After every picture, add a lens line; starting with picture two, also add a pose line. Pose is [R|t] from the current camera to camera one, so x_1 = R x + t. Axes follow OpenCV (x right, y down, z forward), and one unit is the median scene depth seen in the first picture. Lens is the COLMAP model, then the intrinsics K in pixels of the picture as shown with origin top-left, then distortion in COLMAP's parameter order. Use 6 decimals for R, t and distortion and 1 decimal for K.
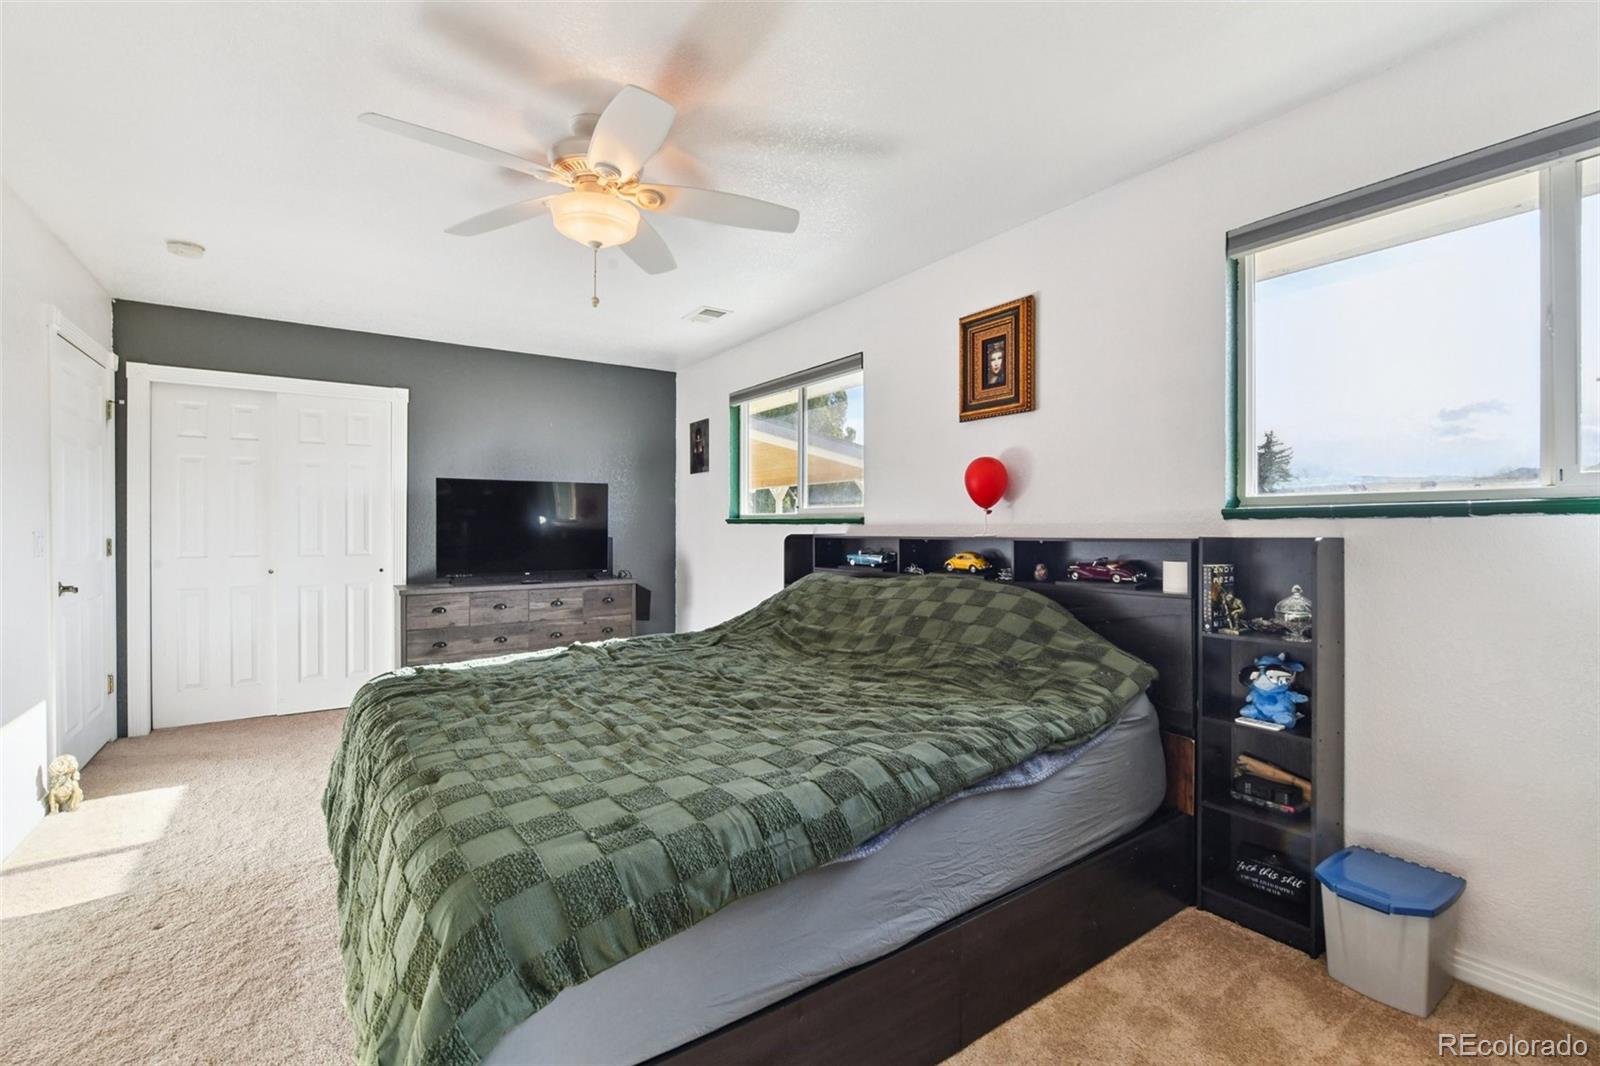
lens RADIAL K [[709.3, 0, 802.1], [0, 709.3, 523.8], [0, 0, 1]] dist [0.000673, 0.000026]
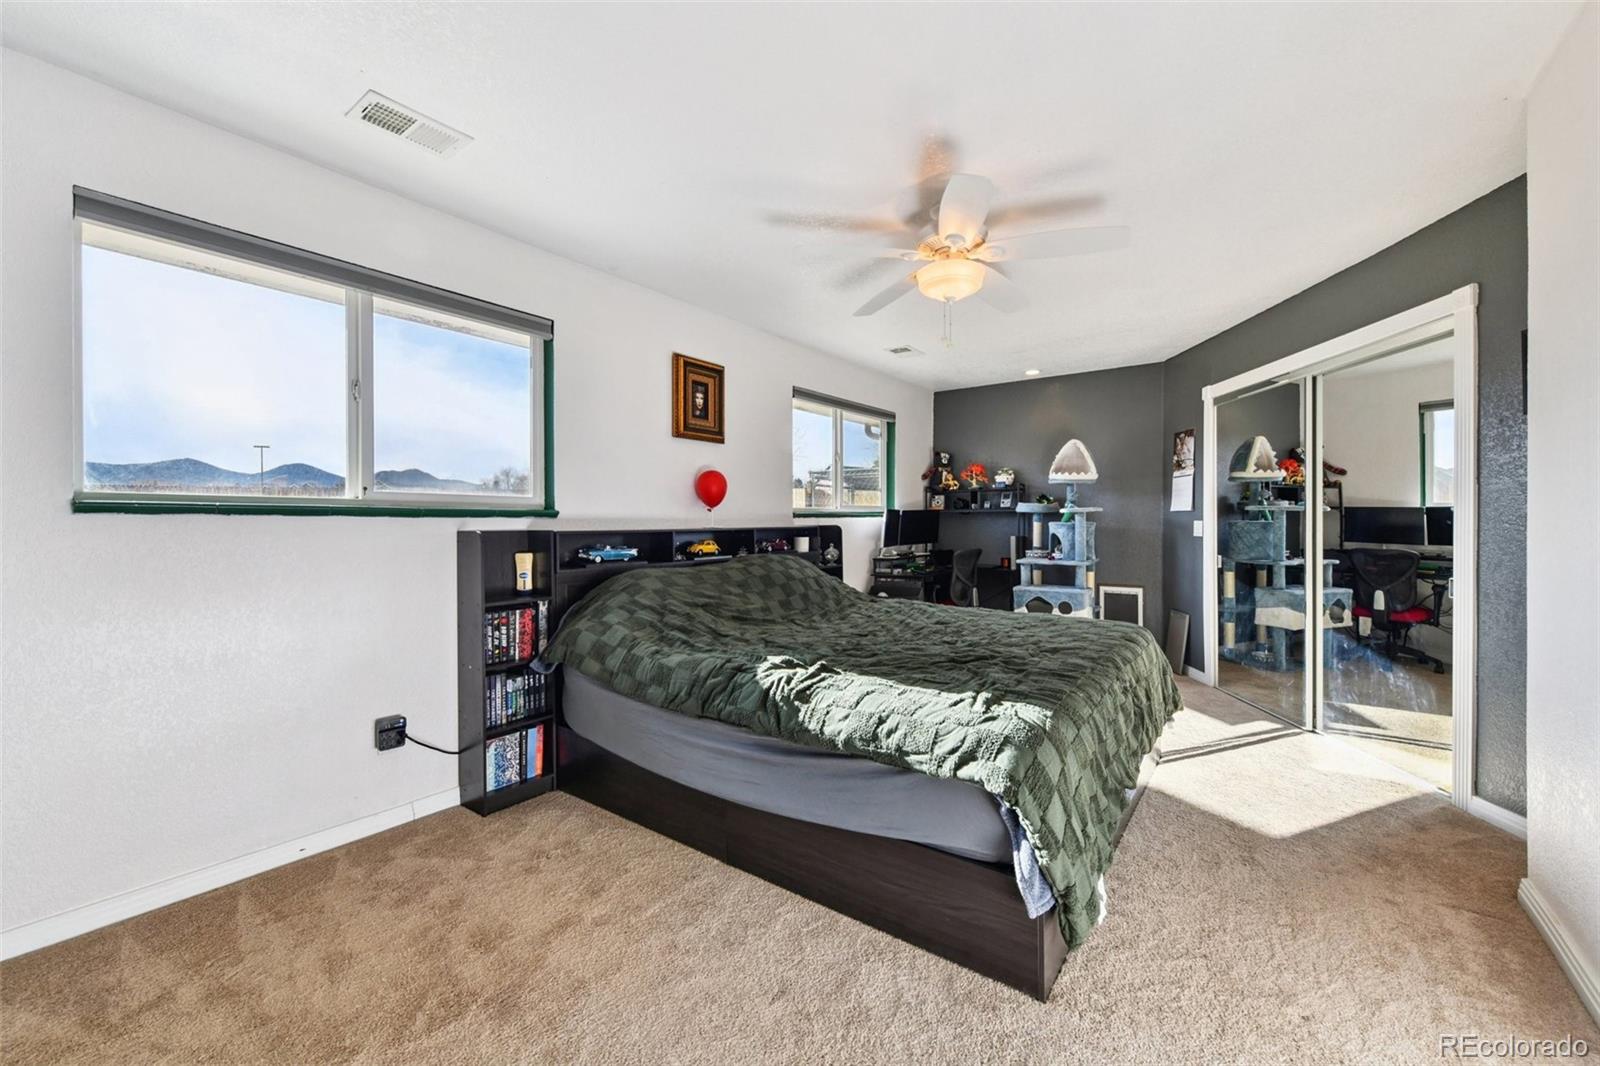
lens RADIAL K [[639.9, 0, 811.2], [0, 639.9, 520.4], [0, 0, 1]] dist [-0.001292, -0.000283]
pose [[-0.327332, 0.008109, 0.944875, -0.955197], [0.001182, 0.999966, -0.008172, 0.013235], [-0.944909, -0.001558, -0.327330, 1.196563]]
